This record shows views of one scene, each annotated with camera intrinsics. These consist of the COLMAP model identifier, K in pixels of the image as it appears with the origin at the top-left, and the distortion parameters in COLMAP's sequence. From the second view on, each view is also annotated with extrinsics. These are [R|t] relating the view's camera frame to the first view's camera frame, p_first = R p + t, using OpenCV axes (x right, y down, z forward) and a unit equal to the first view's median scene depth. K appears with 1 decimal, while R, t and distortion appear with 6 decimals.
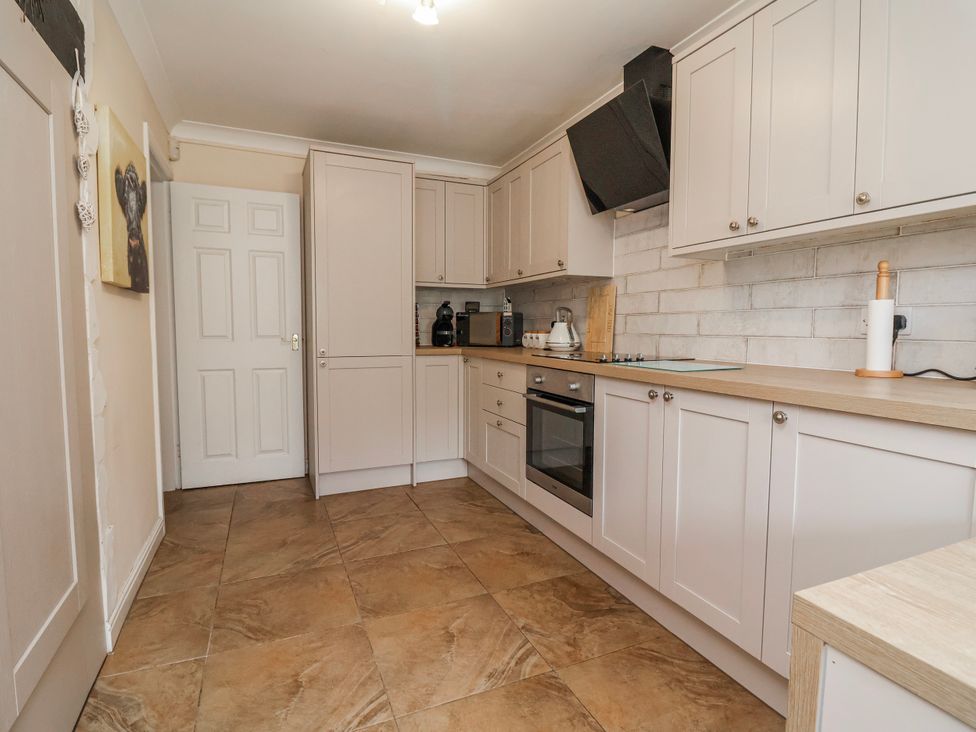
lens RADIAL K [[509.6, 0, 487.7], [0, 509.6, 362.9], [0, 0, 1]] dist [0.005008, -0.015523]
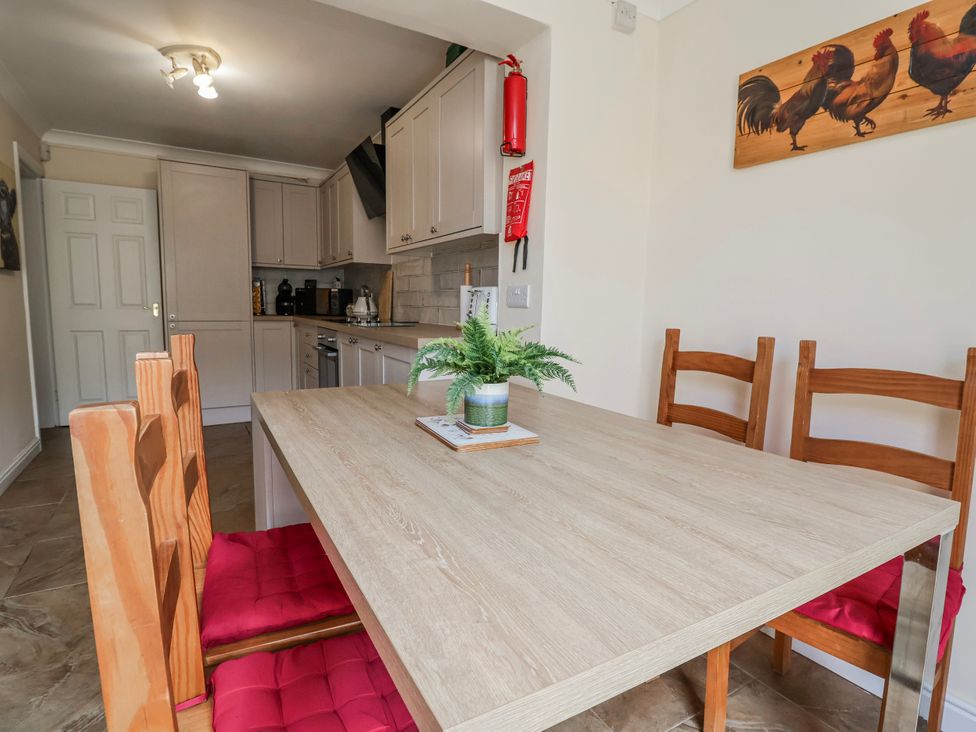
lens RADIAL K [[509.6, 0, 487.7], [0, 509.6, 362.9], [0, 0, 1]] dist [0.005008, -0.015523]
pose [[0.992514, -0.000118, 0.122127, 0.345944], [-0.005566, 0.998917, 0.046201, 0.033821], [-0.122000, -0.046535, 0.991439, -0.426678]]
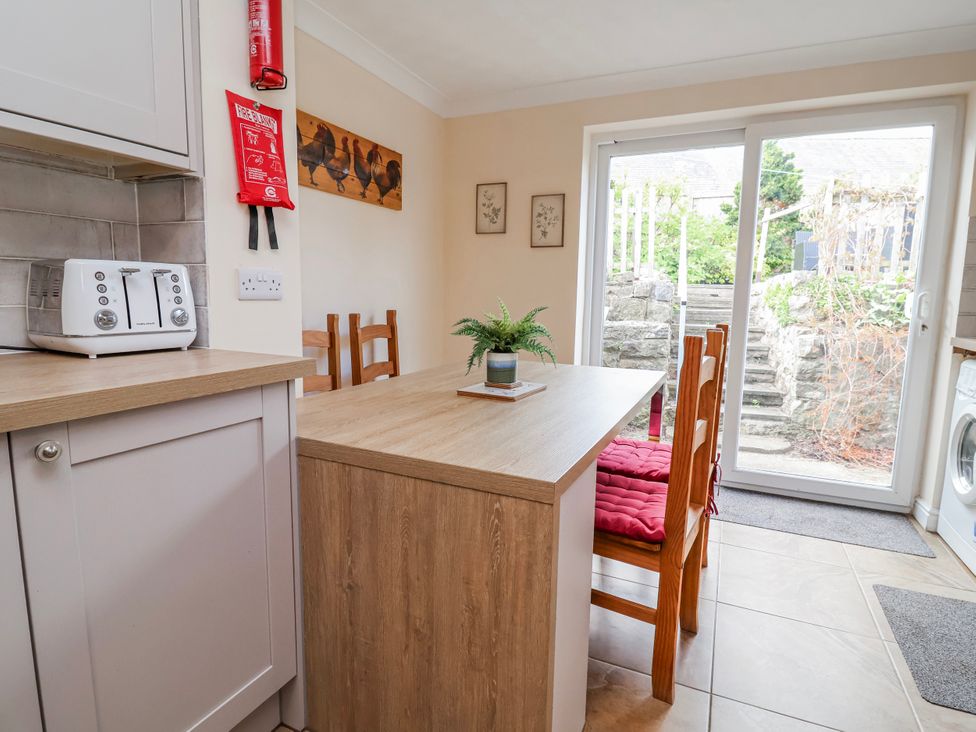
lens RADIAL K [[547.0, 0, 488.0], [0, 547.0, 366.0], [0, 0, 1]] dist [-0.005527, -0.002013]
pose [[-0.670231, -0.110245, 0.733918, -0.104553], [0.034304, 0.983246, 0.179025, -0.037439], [-0.741359, 0.145165, -0.655221, 0.499036]]
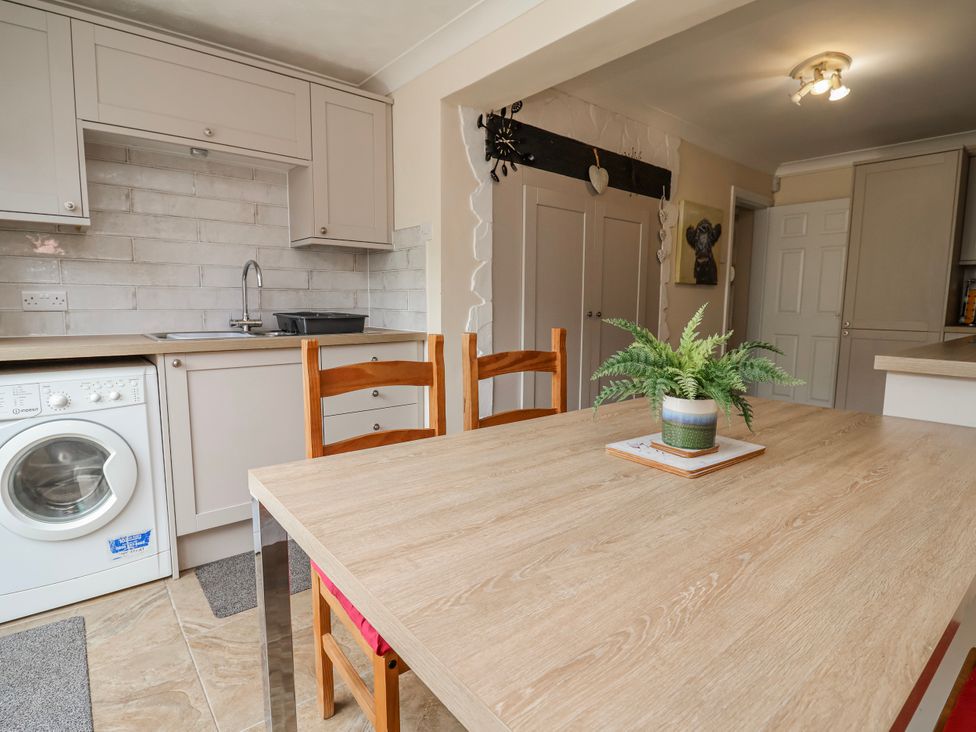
lens RADIAL K [[509.6, 0, 487.7], [0, 509.6, 362.9], [0, 0, 1]] dist [0.005008, -0.015523]
pose [[0.275606, 0.112420, -0.954674, 0.726036], [-0.072972, 0.992719, 0.095834, 0.019964], [0.958497, 0.043252, 0.281803, -0.237620]]
